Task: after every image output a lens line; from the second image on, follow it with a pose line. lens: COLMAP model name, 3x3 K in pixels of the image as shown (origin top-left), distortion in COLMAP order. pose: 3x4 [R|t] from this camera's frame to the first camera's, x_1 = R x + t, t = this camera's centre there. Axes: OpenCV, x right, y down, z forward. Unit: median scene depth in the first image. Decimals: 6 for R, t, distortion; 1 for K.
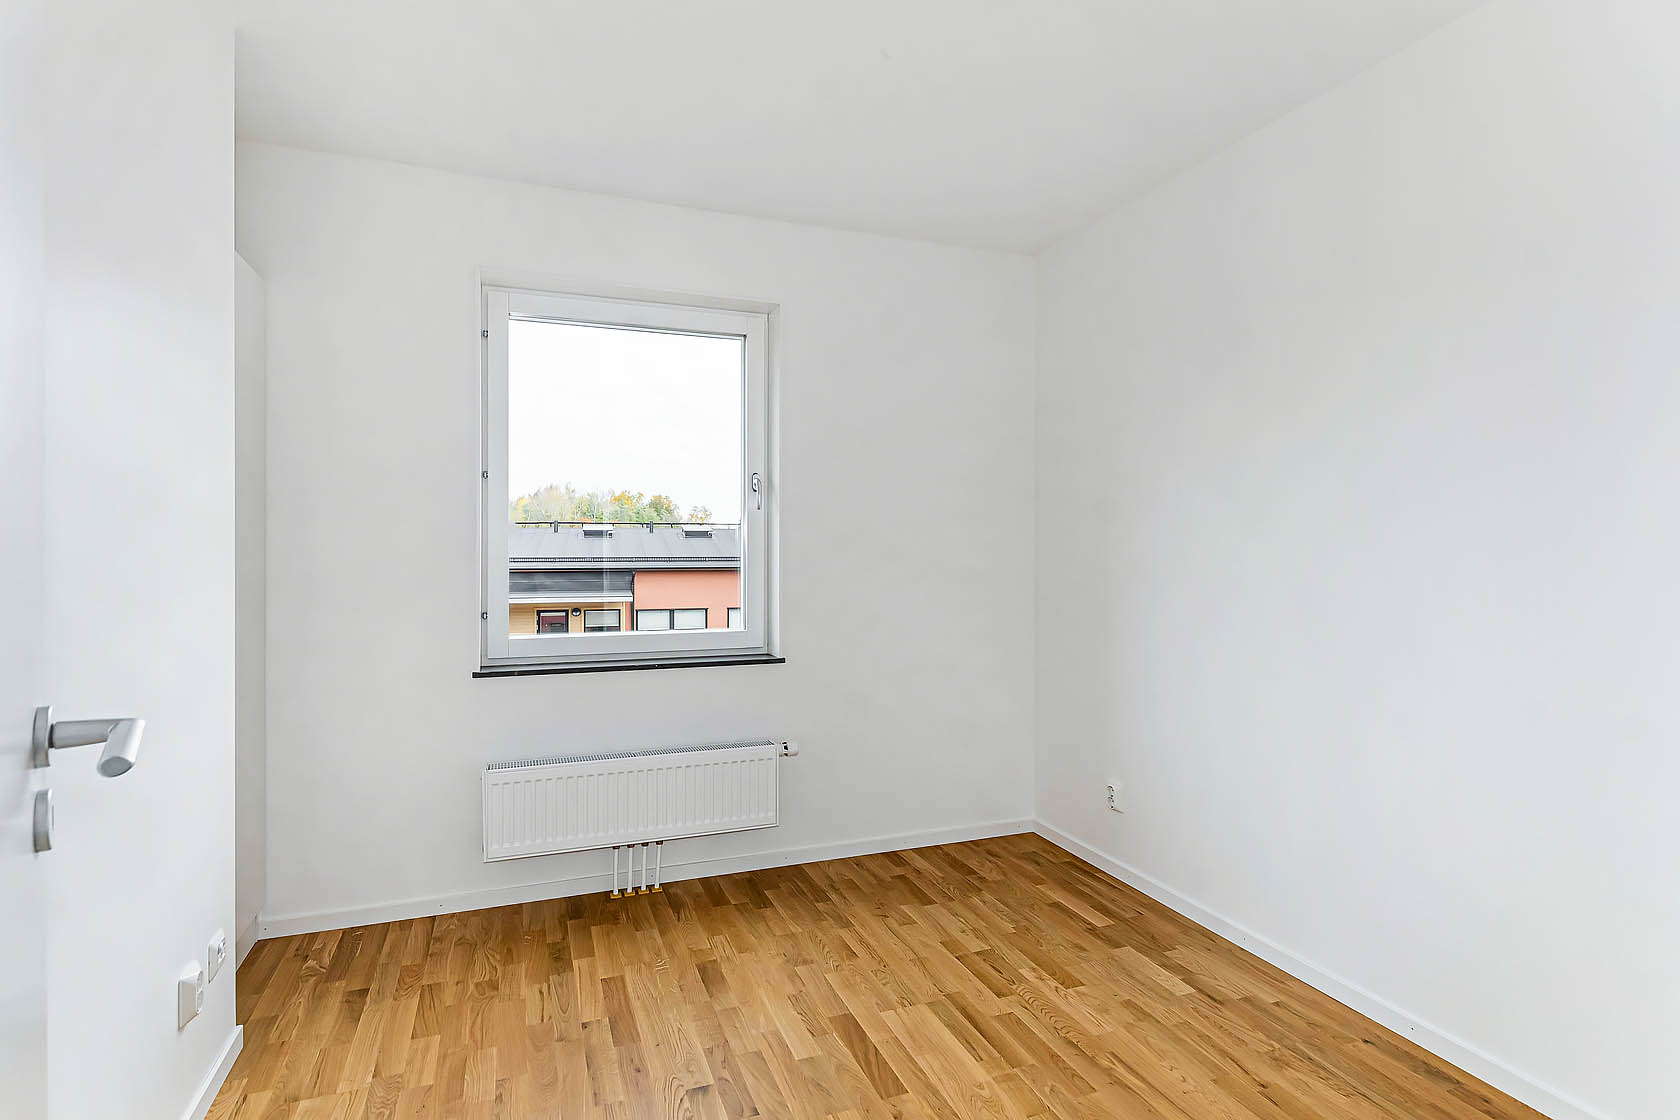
lens RADIAL K [[816.9, 0, 840.1], [0, 816.9, 557.9], [0, 0, 1]] dist [0.000712, -0.000026]
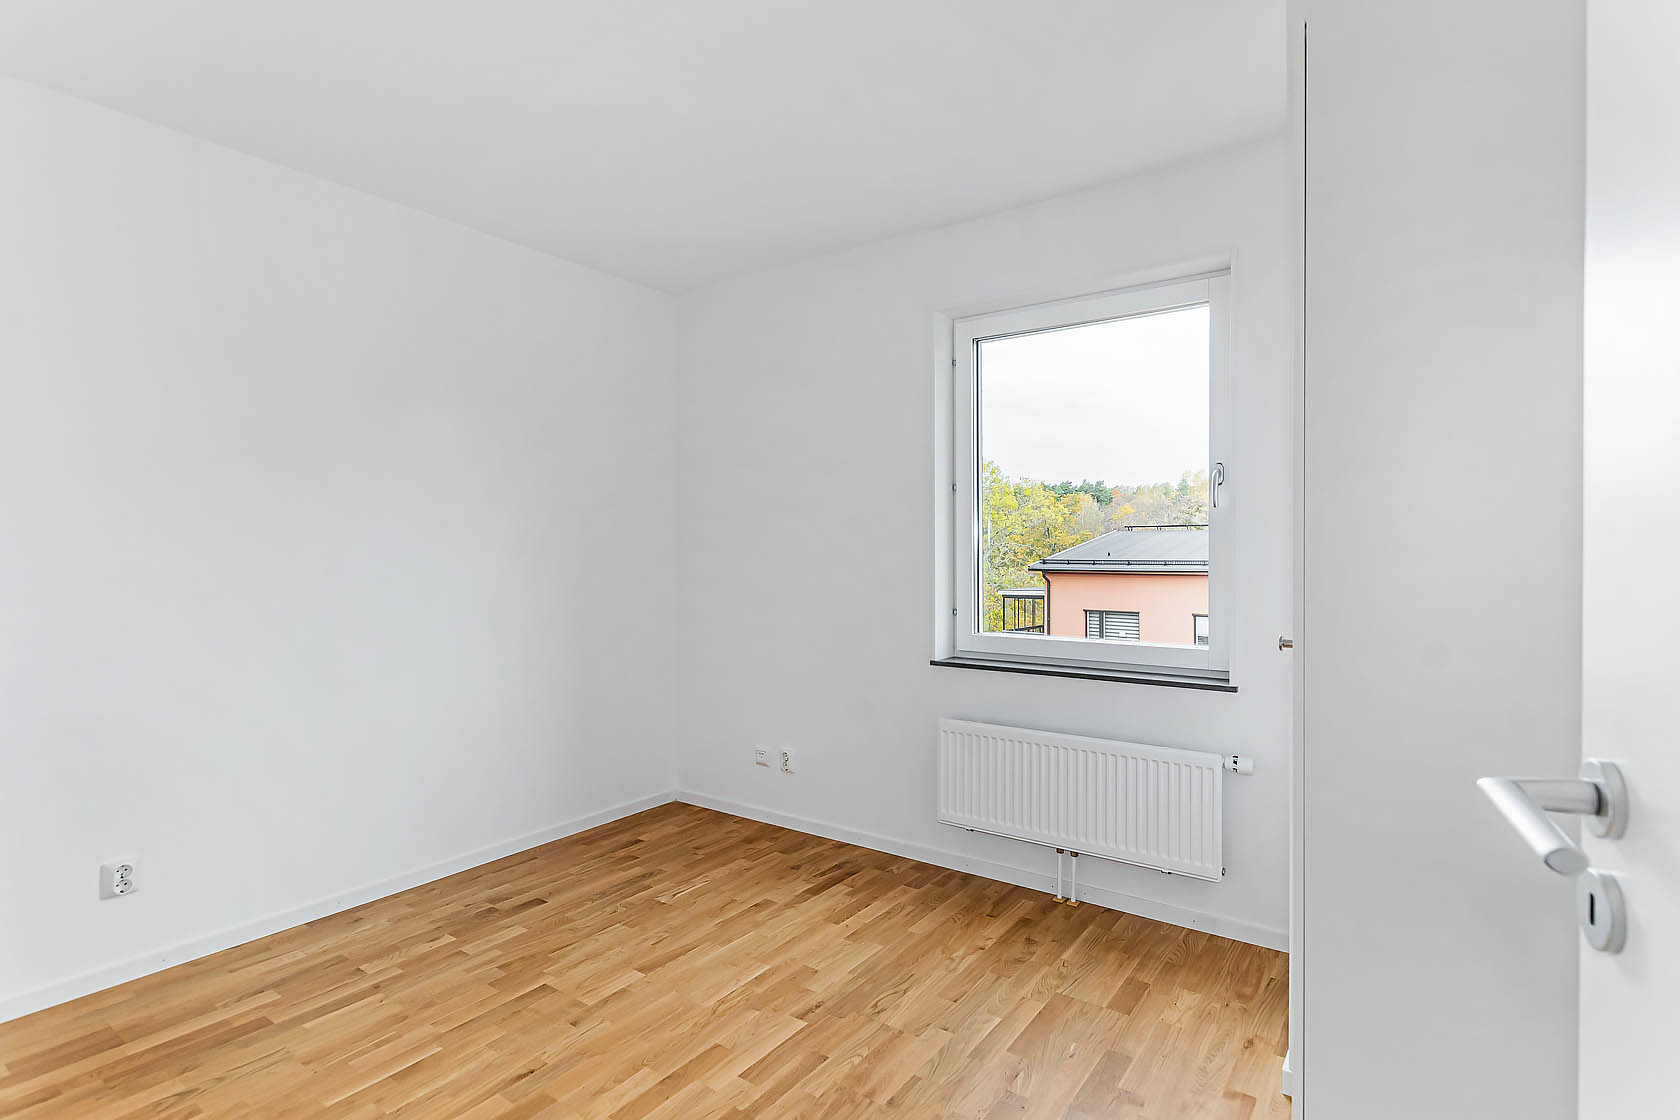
lens RADIAL K [[816.9, 0, 839.4], [0, 816.9, 557.7], [0, 0, 1]] dist [0.000712, -0.000026]
pose [[0.533804, -0.000149, -0.845608, 0.431324], [-0.003686, 0.999990, -0.002503, 0.001697], [0.845600, 0.004453, 0.533798, 0.246897]]
